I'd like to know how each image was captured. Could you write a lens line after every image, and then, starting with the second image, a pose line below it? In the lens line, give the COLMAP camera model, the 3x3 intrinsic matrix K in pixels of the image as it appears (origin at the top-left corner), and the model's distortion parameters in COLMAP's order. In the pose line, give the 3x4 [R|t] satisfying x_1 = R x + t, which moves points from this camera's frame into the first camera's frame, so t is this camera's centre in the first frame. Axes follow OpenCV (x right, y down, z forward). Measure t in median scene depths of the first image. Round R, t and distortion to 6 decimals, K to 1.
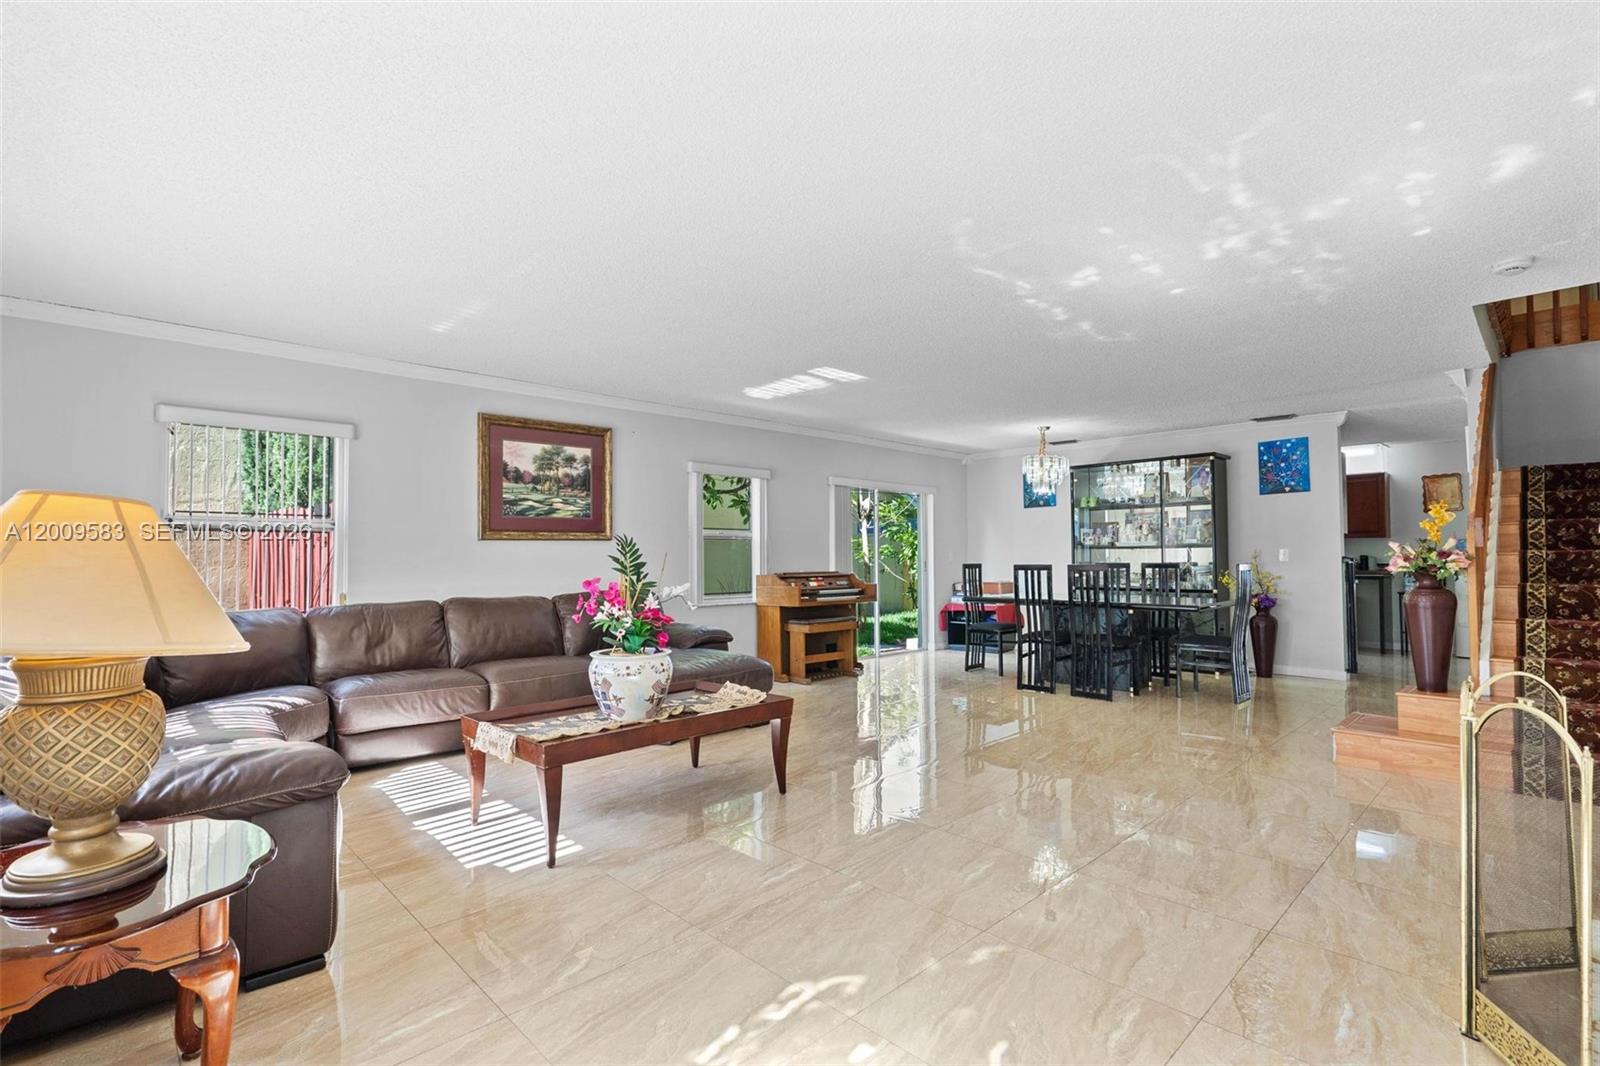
lens RADIAL K [[730.8, 0, 804.1], [0, 730.8, 533.8], [0, 0, 1]] dist [-0.001394, 0.000000]
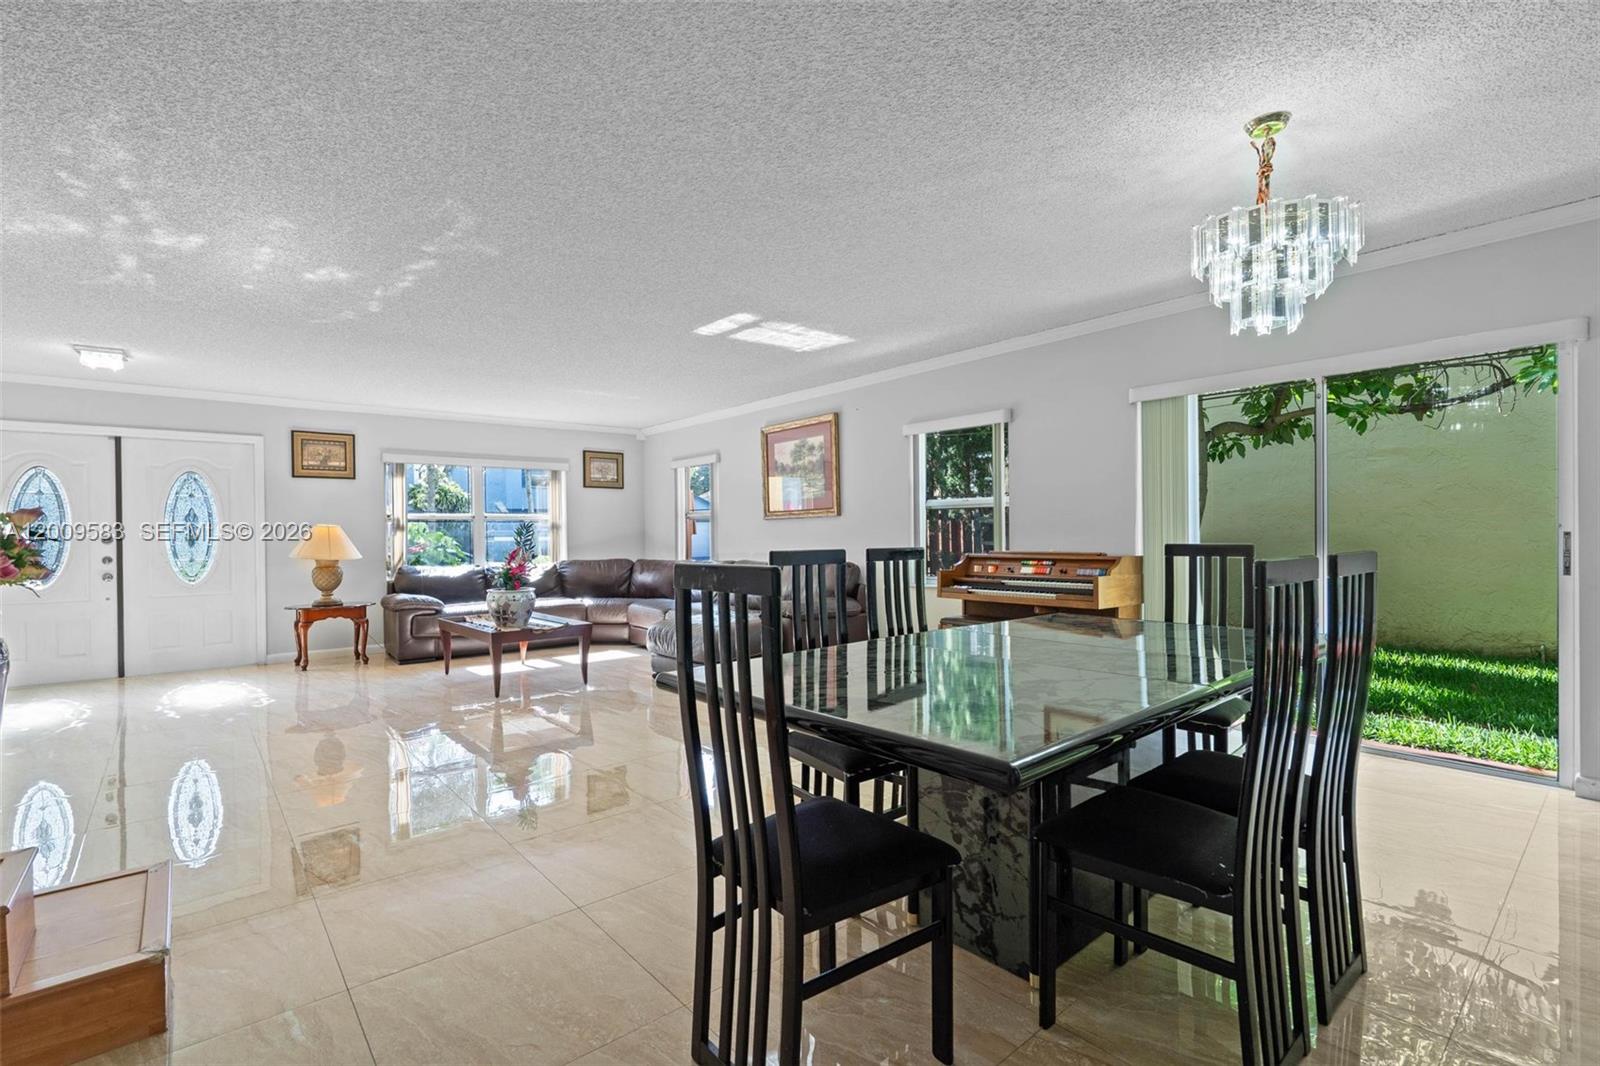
lens RADIAL K [[730.8, 0, 804.1], [0, 730.8, 533.8], [0, 0, 1]] dist [-0.001394, 0.000000]
pose [[-0.047188, 0.005264, -0.998872, 0.697706], [0.045268, 0.998970, 0.003126, 0.025233], [0.997860, -0.045069, -0.047377, 0.853647]]
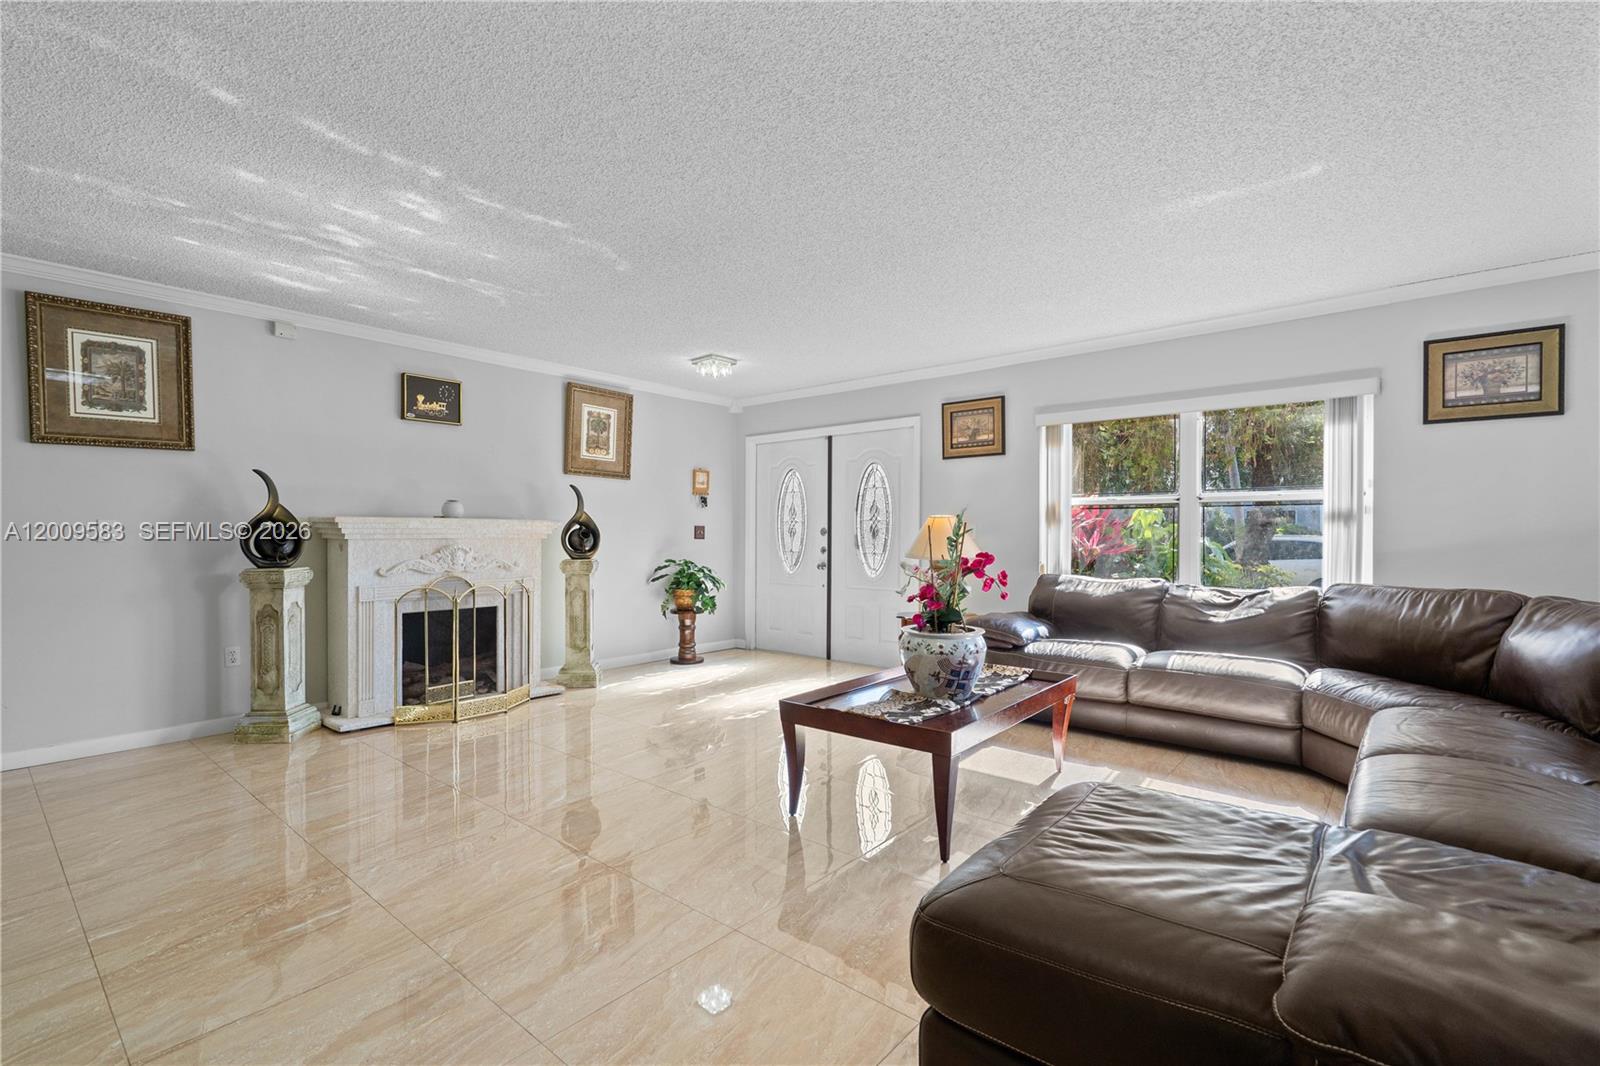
lens RADIAL K [[730.8, 0, 804.1], [0, 730.8, 533.8], [0, 0, 1]] dist [-0.001394, 0.000000]
pose [[-0.994345, 0.009671, -0.105760, 0.019612], [0.012897, 0.999471, -0.029867, 0.028475], [0.105415, -0.031062, -0.993943, 0.927414]]
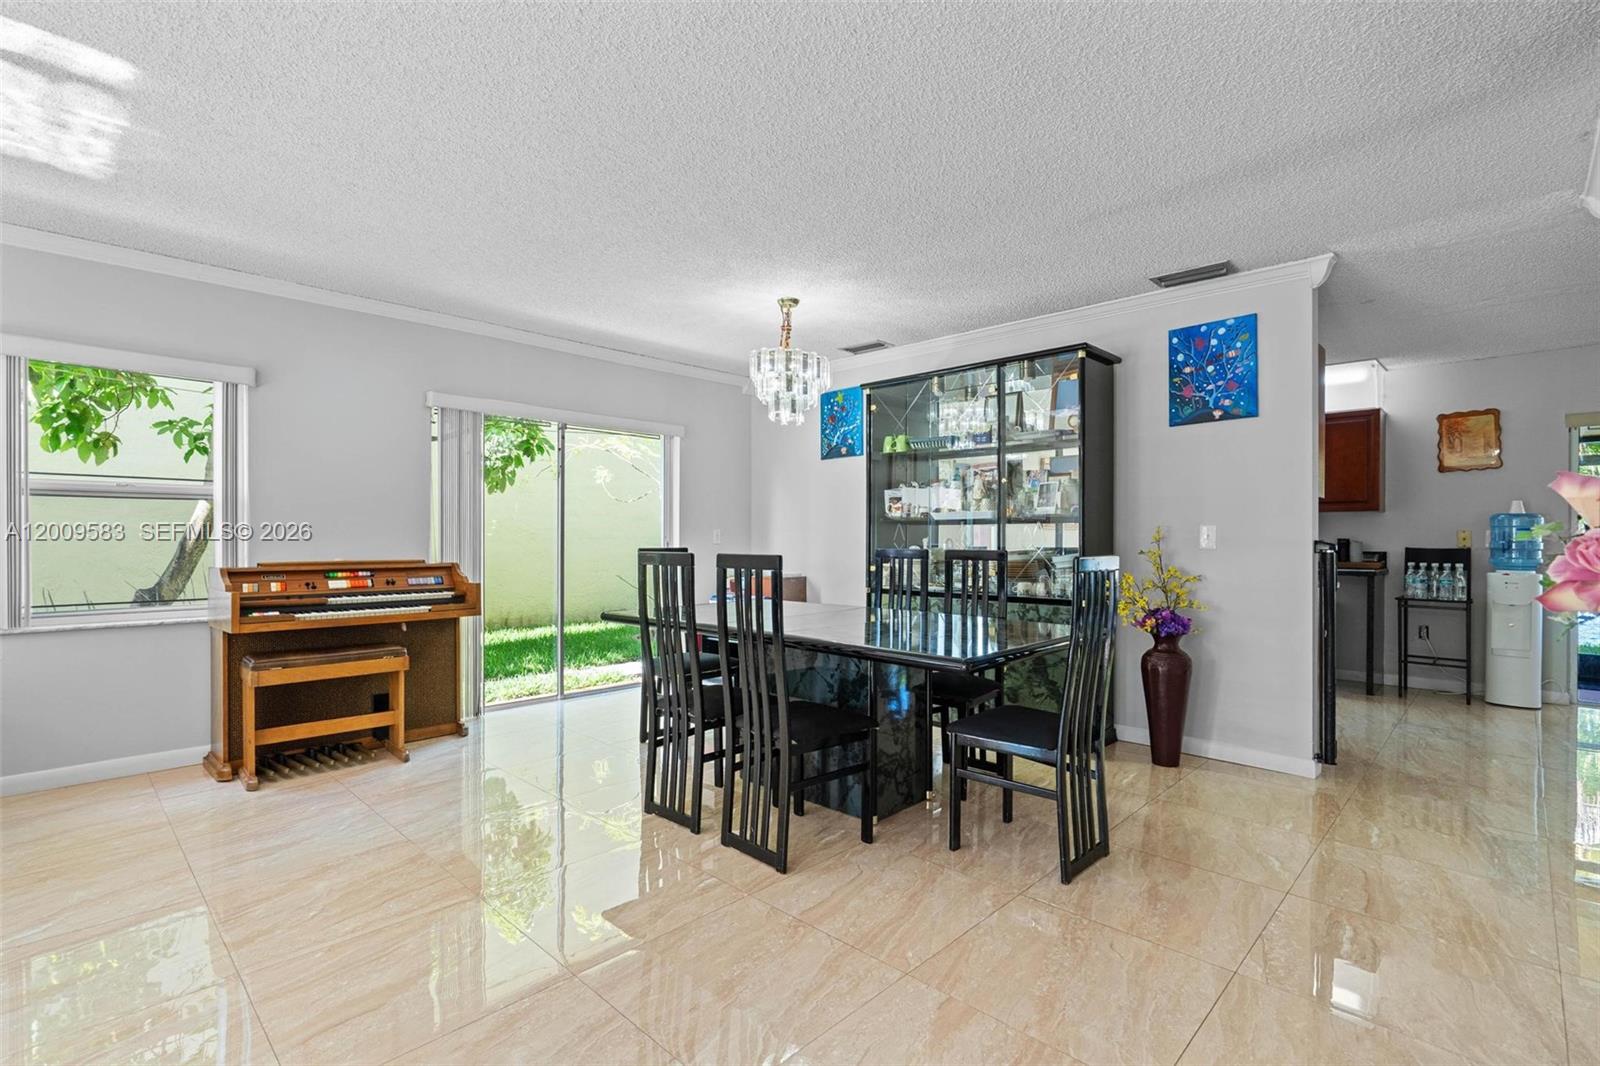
lens RADIAL K [[748.5, 0, 800.0], [0, 748.5, 533.0], [0, 0, 1]] dist [0.002055, 0.001056]
pose [[0.999242, 0.008264, 0.038044, 0.333758], [-0.009273, 0.999608, 0.026422, 0.014472], [-0.037811, -0.026755, 0.998927, 0.457687]]
